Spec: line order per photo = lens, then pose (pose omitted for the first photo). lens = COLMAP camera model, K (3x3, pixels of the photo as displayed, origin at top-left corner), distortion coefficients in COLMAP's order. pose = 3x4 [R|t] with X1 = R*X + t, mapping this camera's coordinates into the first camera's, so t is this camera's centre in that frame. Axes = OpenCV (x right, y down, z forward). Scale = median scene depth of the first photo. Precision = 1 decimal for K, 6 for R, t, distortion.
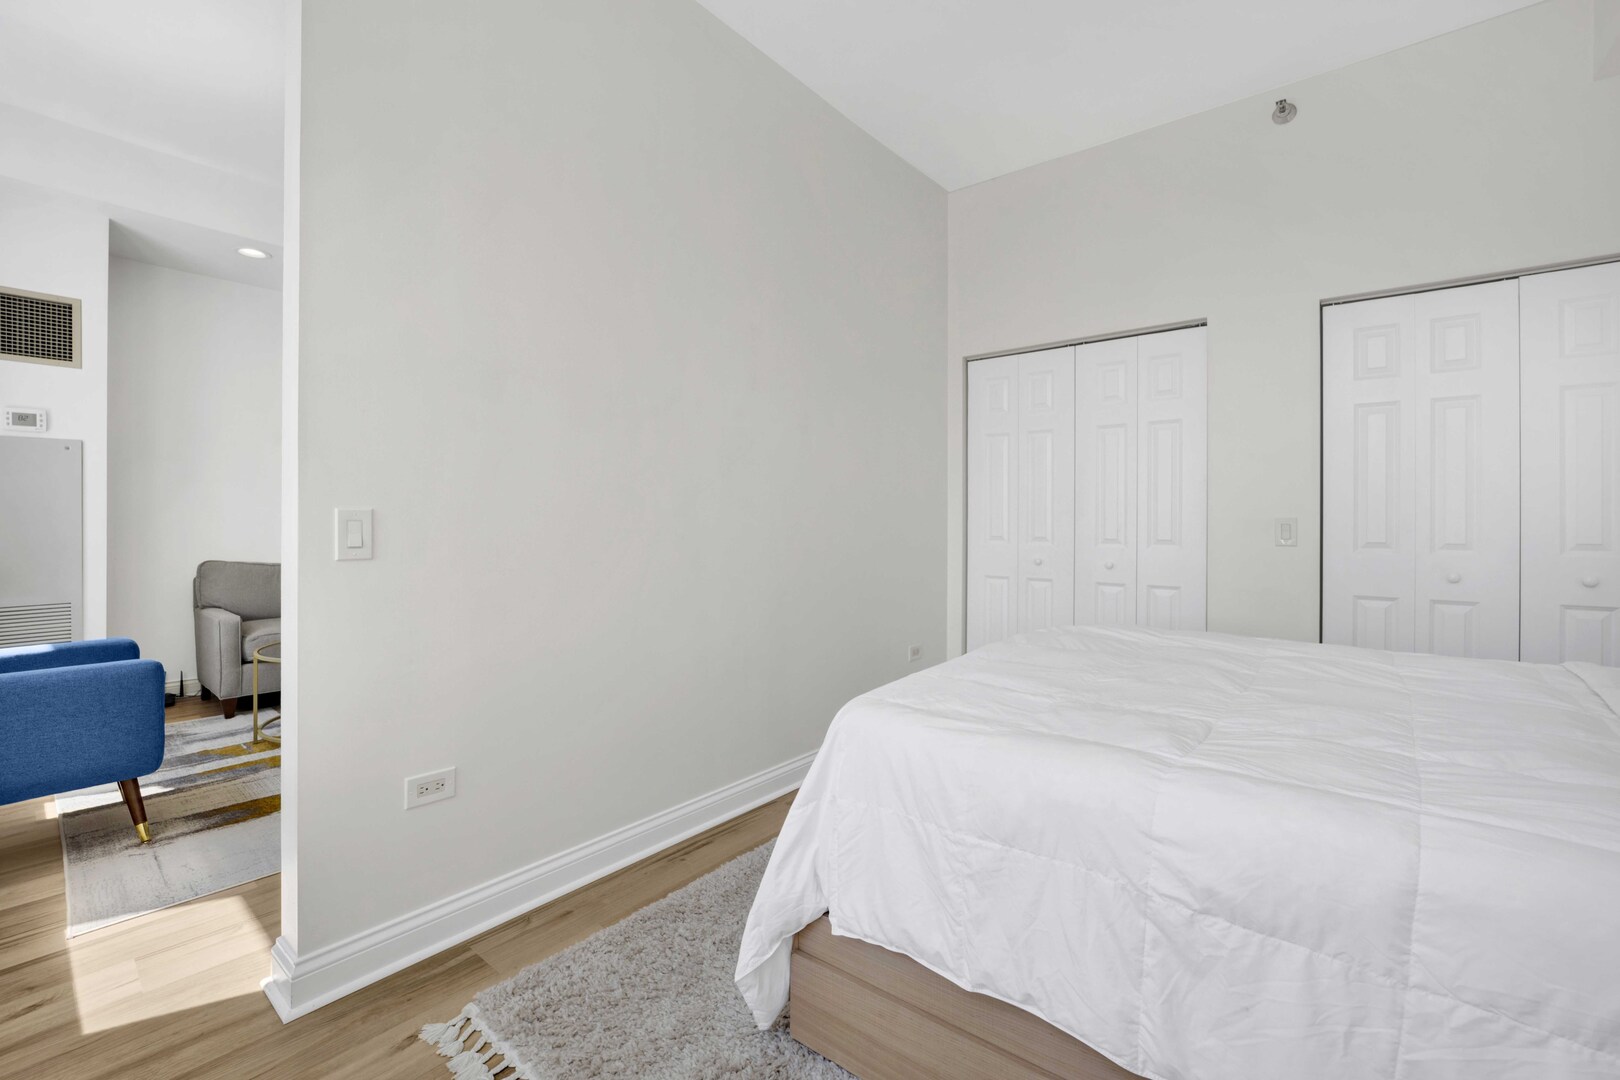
lens RADIAL K [[704.4, 0, 813.5], [0, 704.4, 508.0], [0, 0, 1]] dist [-0.013926, -0.000455]
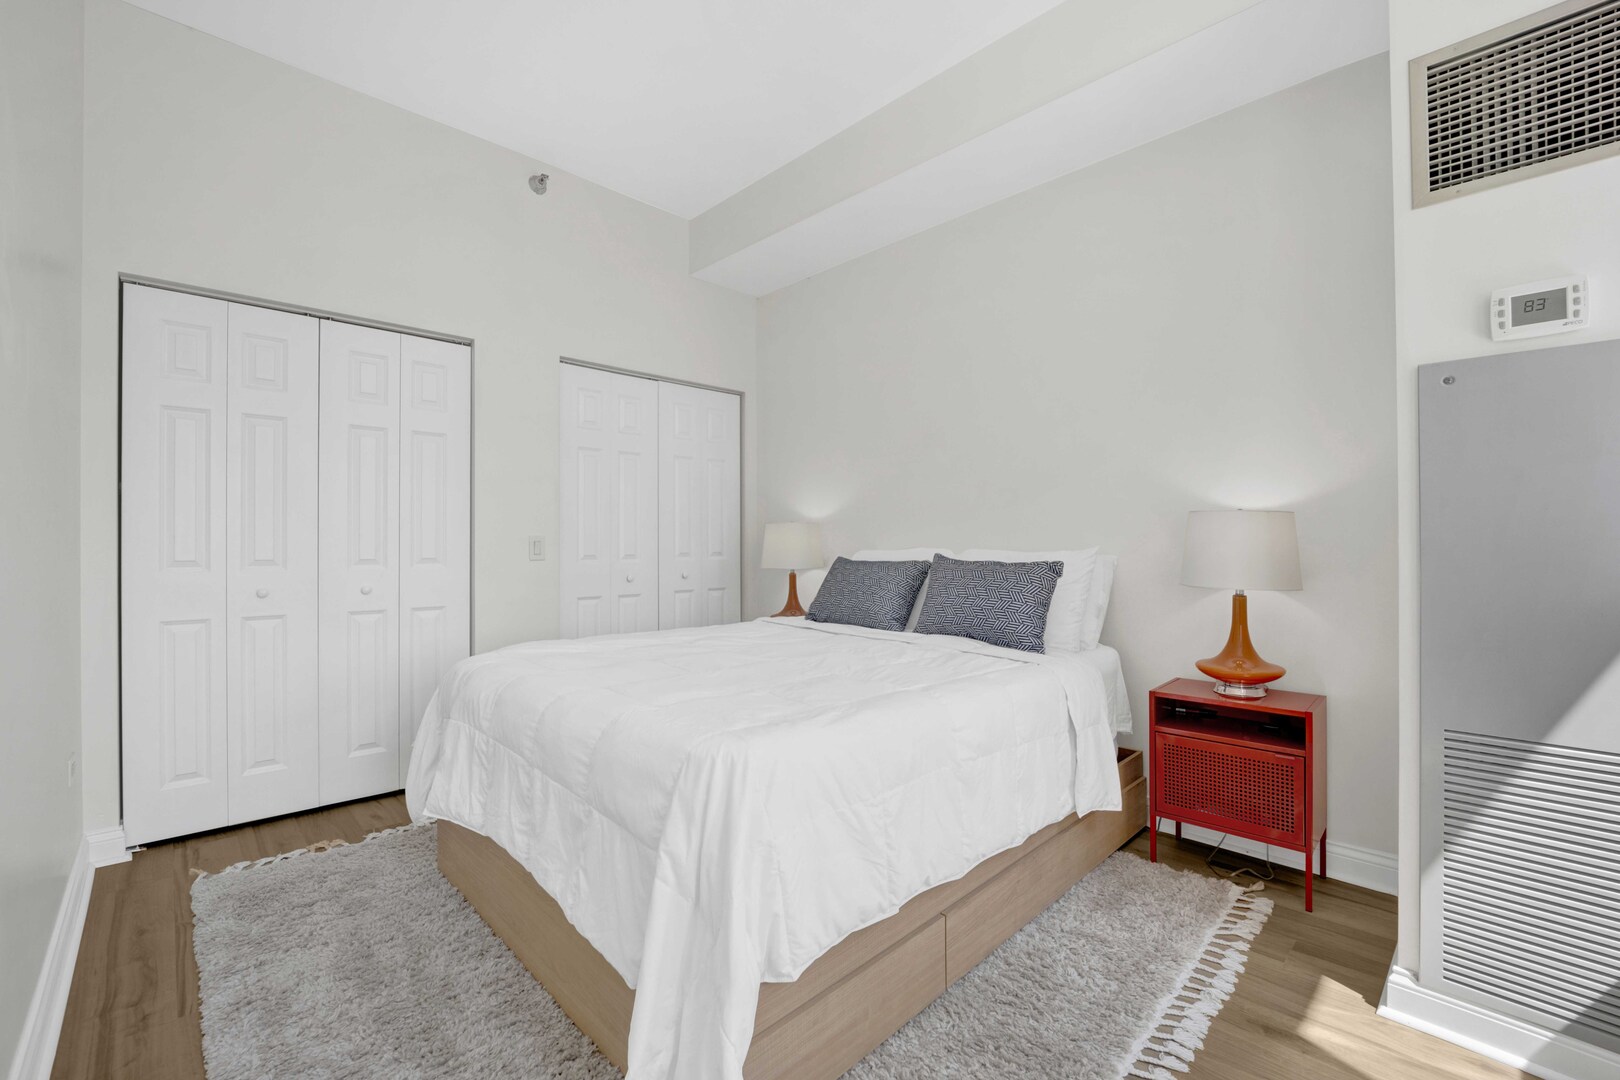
lens RADIAL K [[666.6, 0, 854.8], [0, 666.6, 535.7], [0, 0, 1]] dist [-0.009655, -0.000071]
pose [[0.093872, 0.007109, 0.995559, -0.367782], [-0.017857, 0.999826, -0.005456, 0.010180], [-0.995424, -0.017266, 0.093982, 0.370837]]
